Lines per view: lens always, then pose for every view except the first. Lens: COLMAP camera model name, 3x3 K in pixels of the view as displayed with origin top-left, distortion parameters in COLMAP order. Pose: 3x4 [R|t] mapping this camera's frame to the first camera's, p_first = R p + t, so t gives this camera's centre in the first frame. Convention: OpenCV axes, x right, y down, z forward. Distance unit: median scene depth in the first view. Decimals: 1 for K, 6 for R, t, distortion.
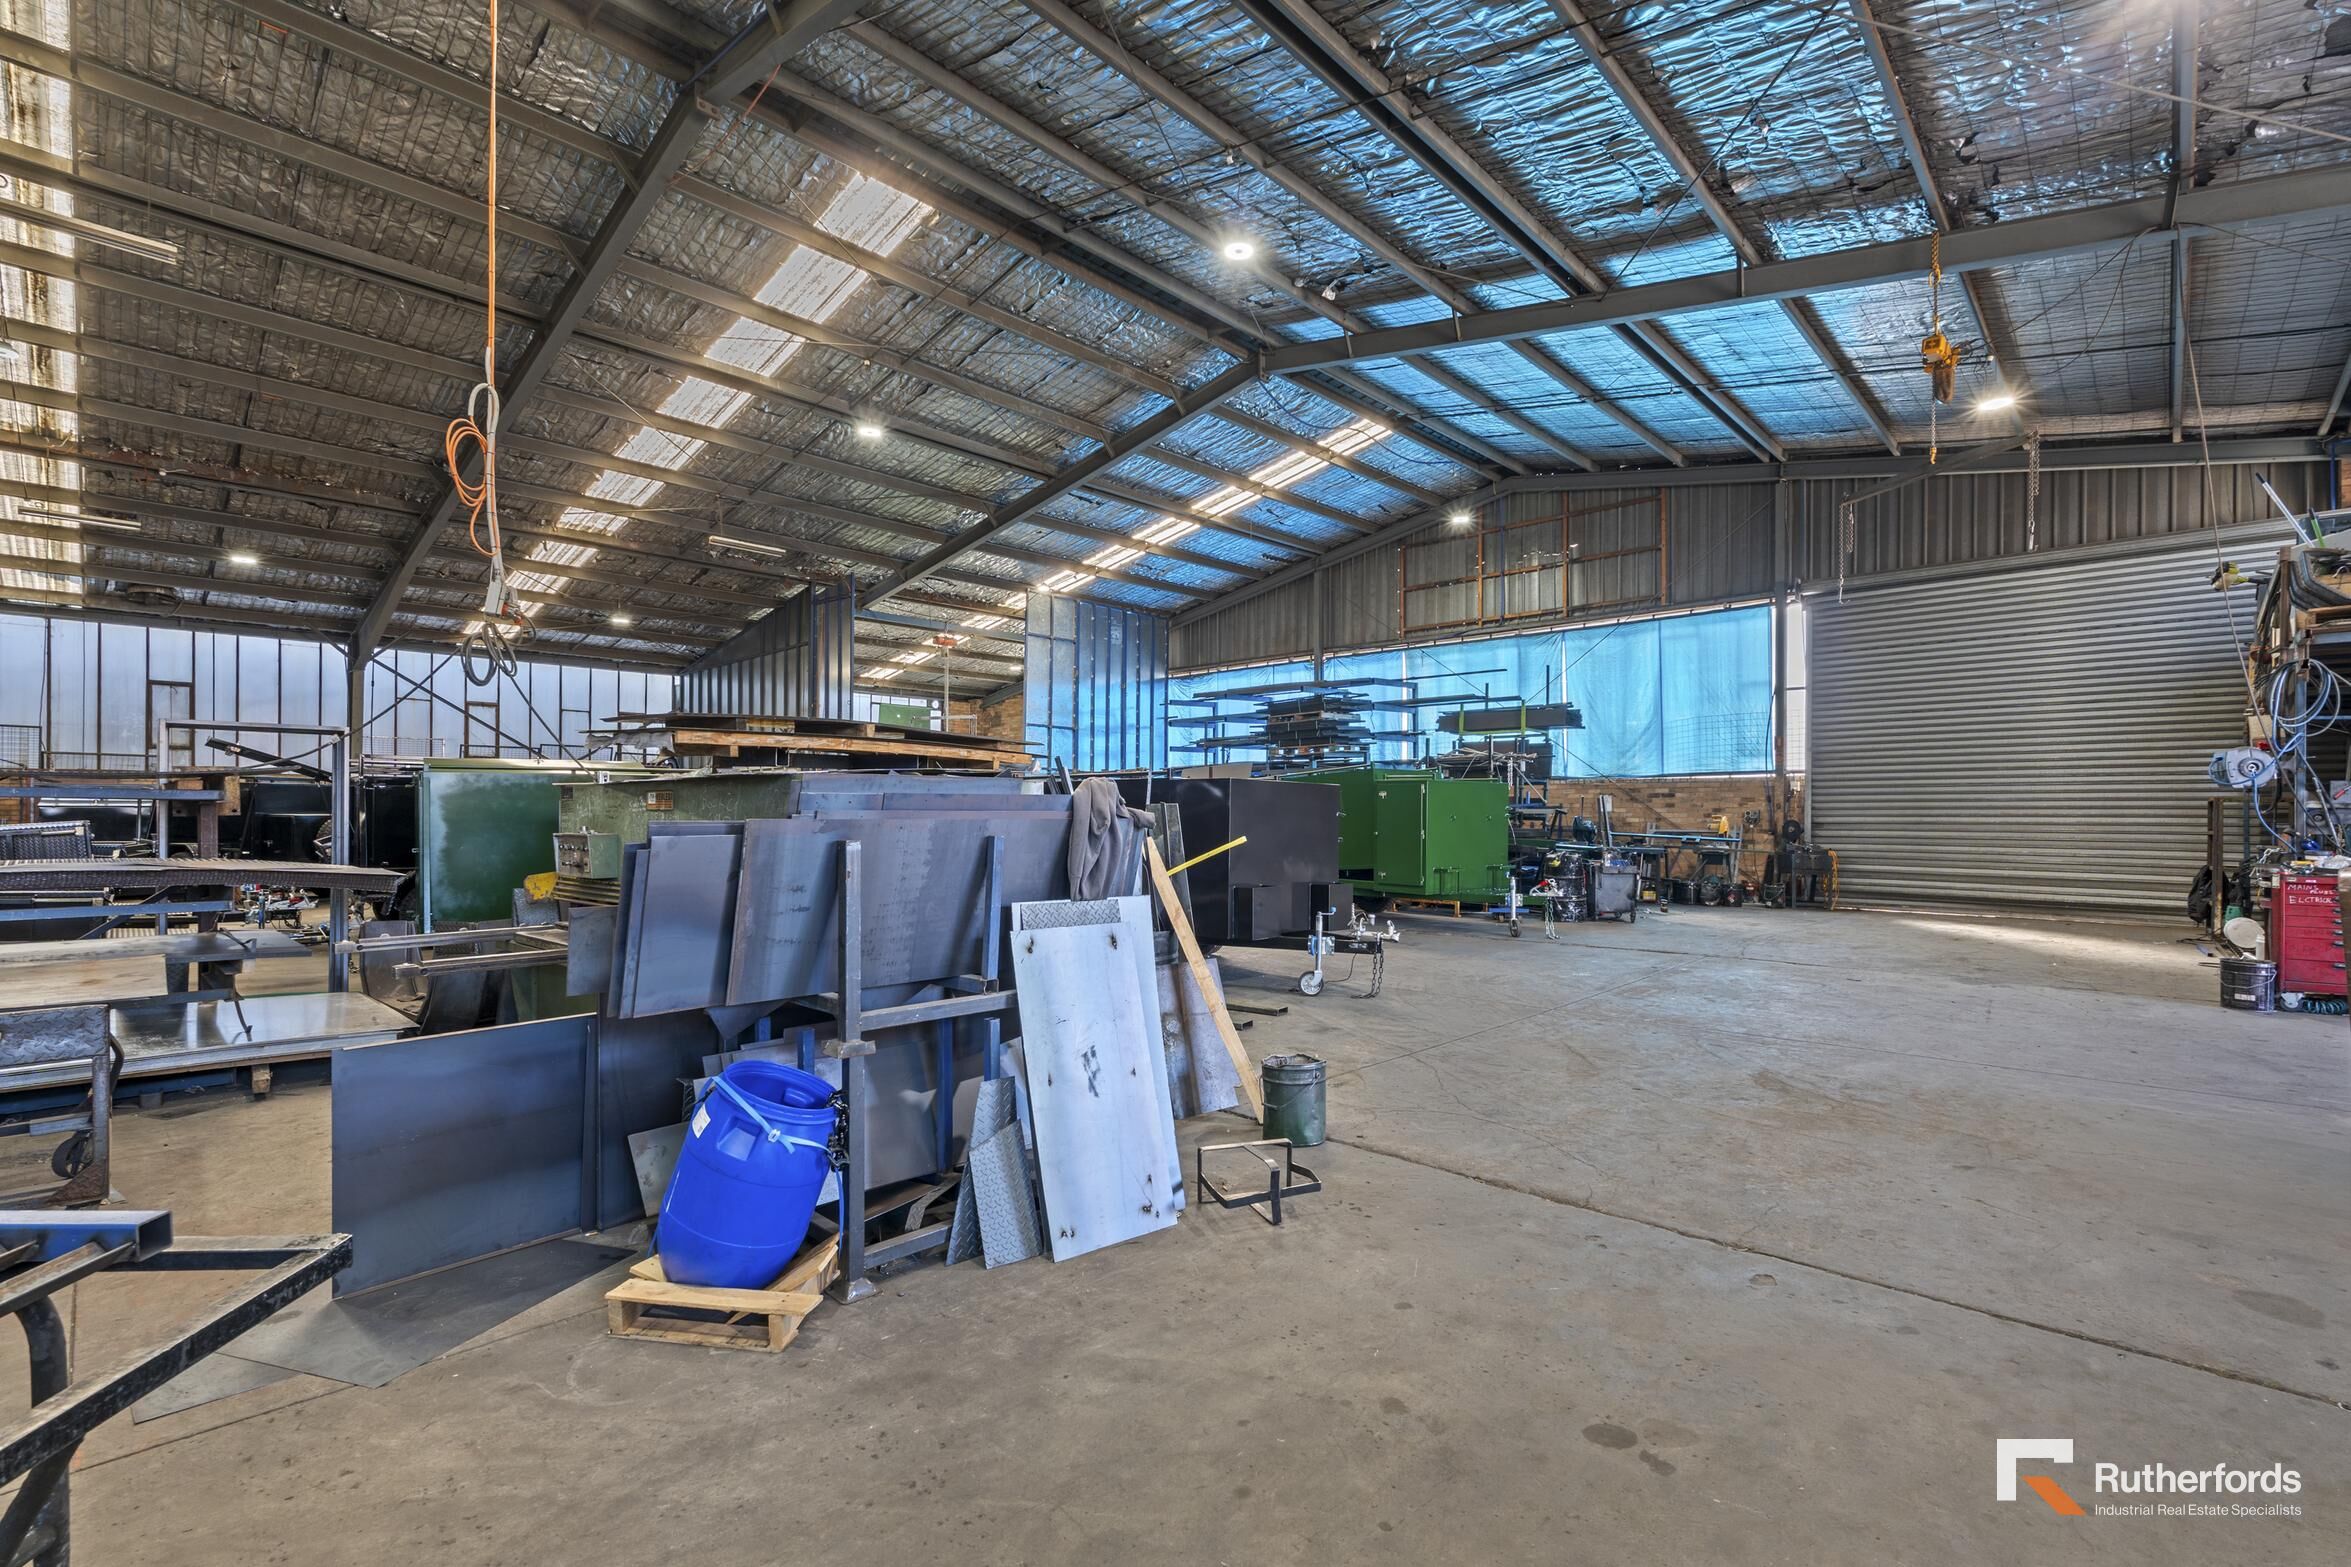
lens RADIAL K [[1038.8, 0, 1167.4], [0, 1038.8, 813.9], [0, 0, 1]] dist [-0.002531, 0.000348]
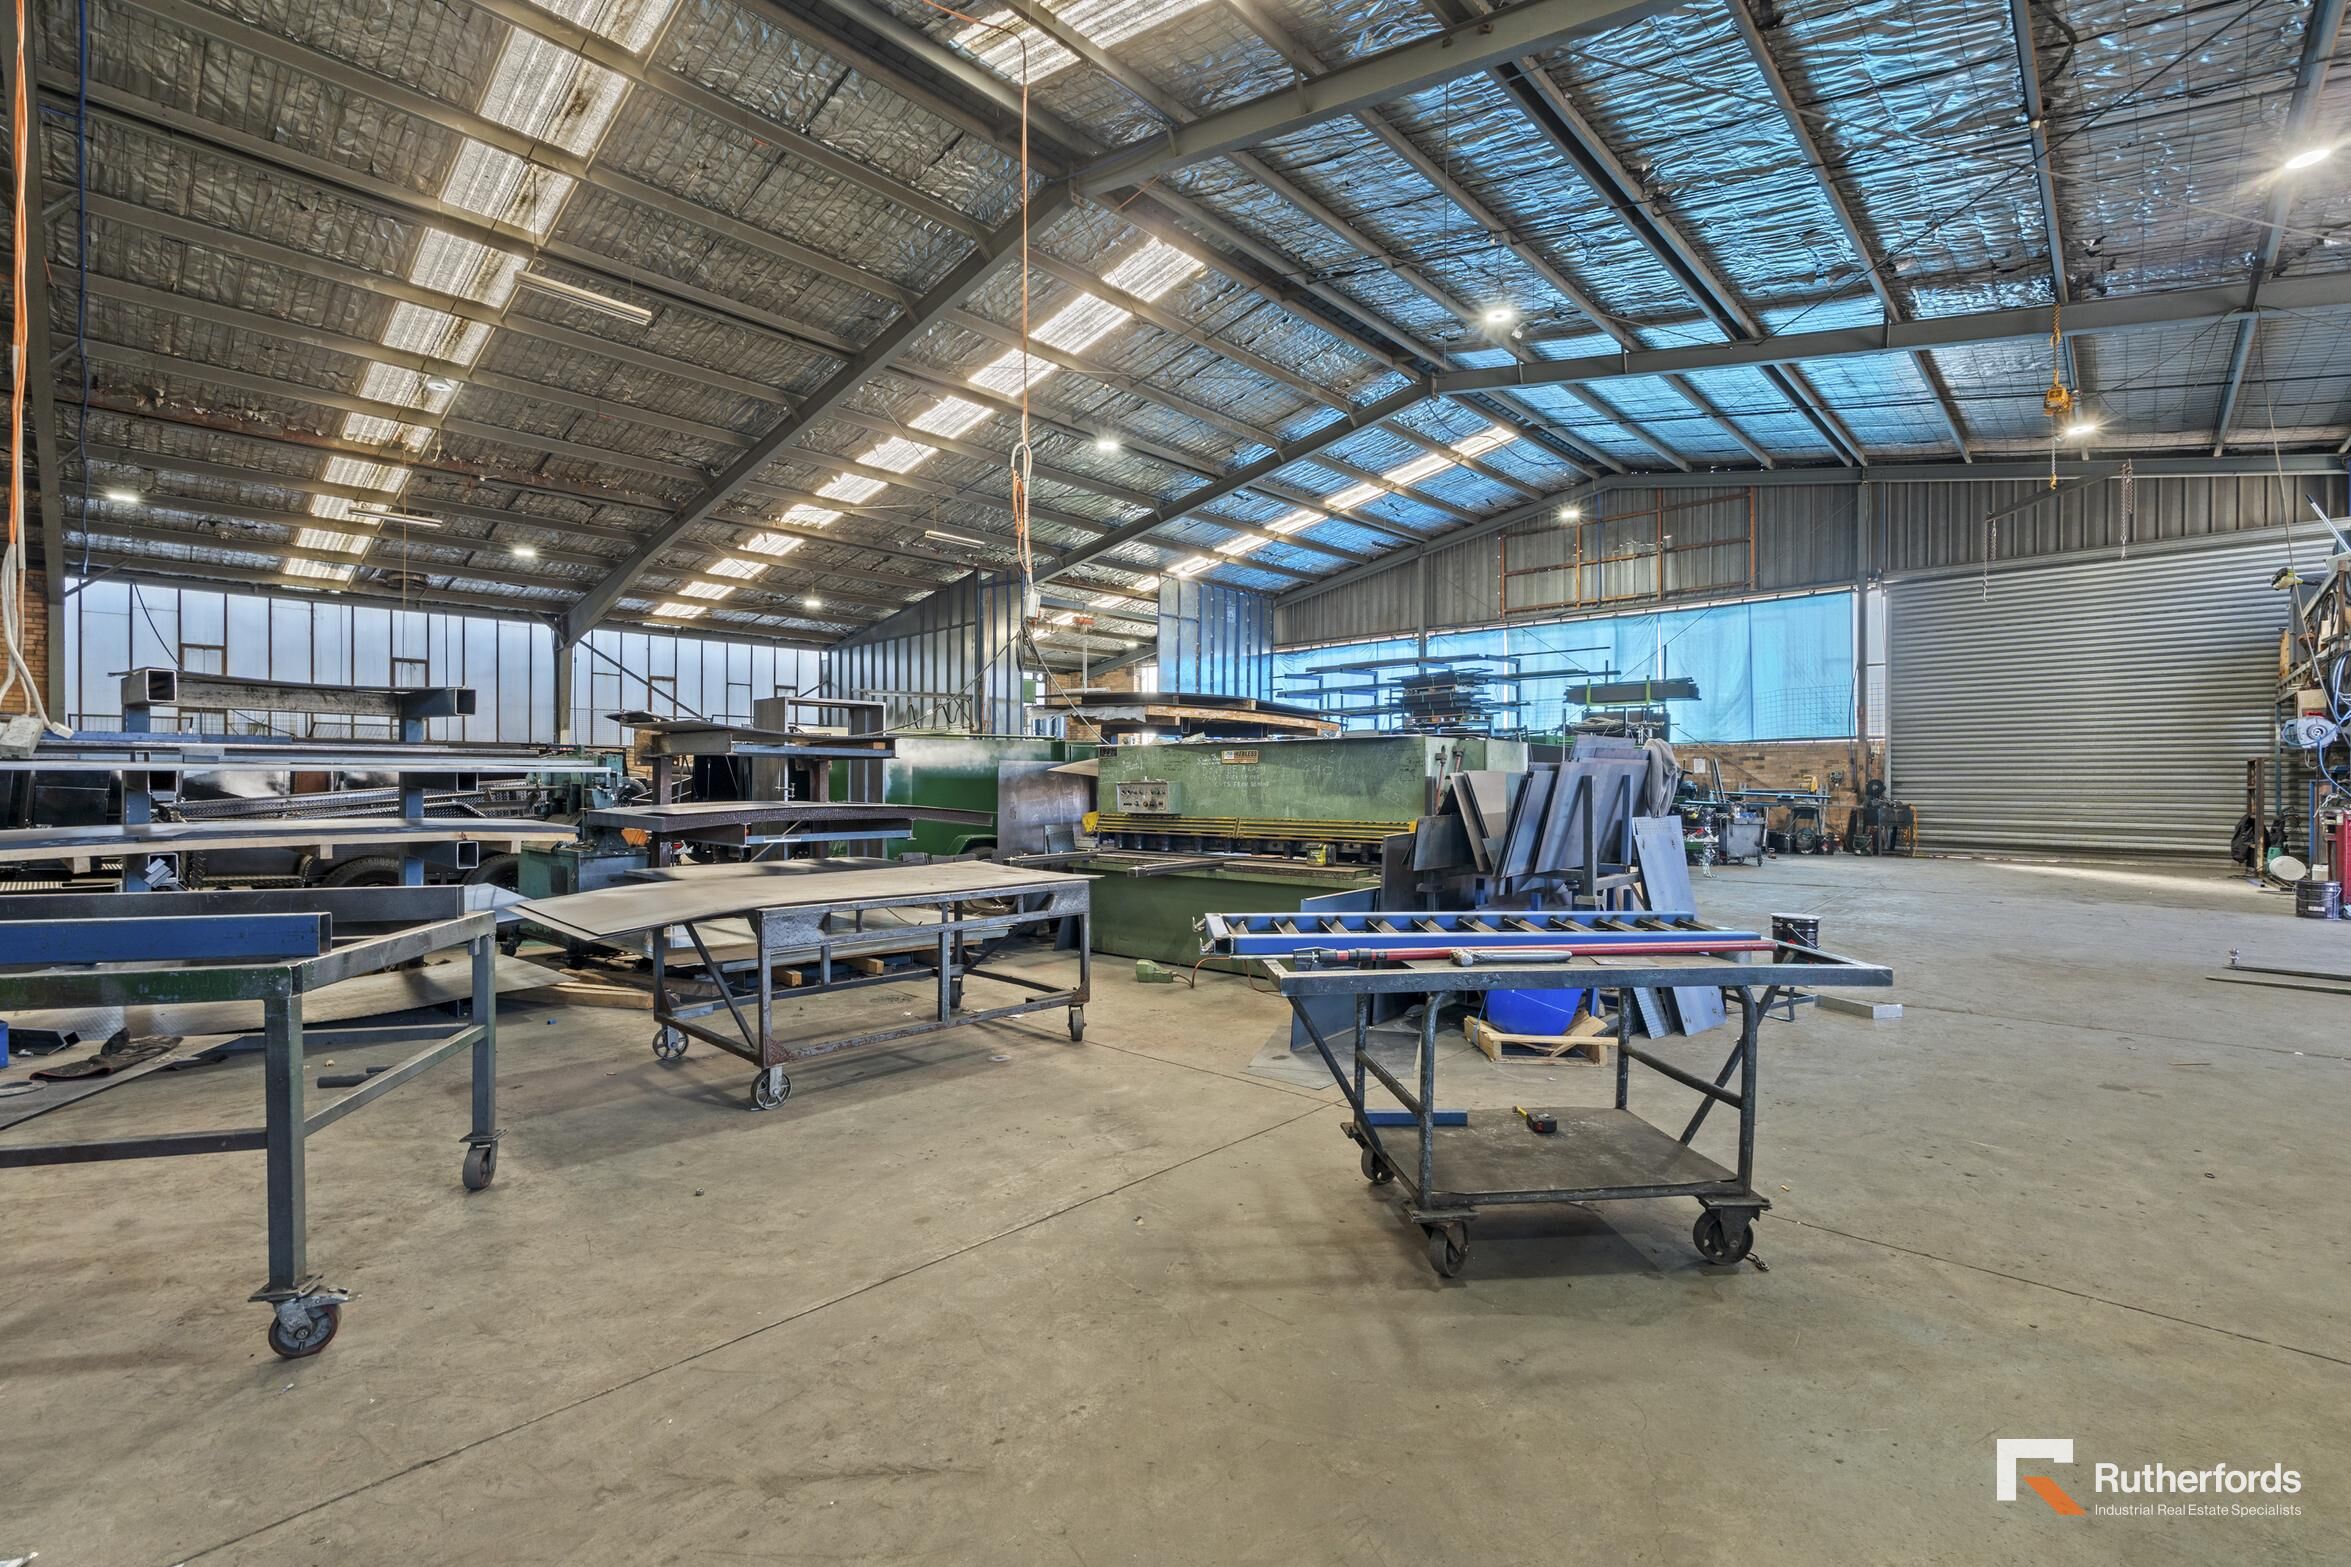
lens RADIAL K [[1024.4, 0, 1175.5], [0, 1024.4, 783.5], [0, 0, 1]] dist [0.000266, -0.000192]
pose [[0.999870, -0.002834, 0.015893, -0.186485], [0.002810, 0.999995, 0.001591, 0.006307], [-0.015898, -0.001546, 0.999872, -0.118571]]
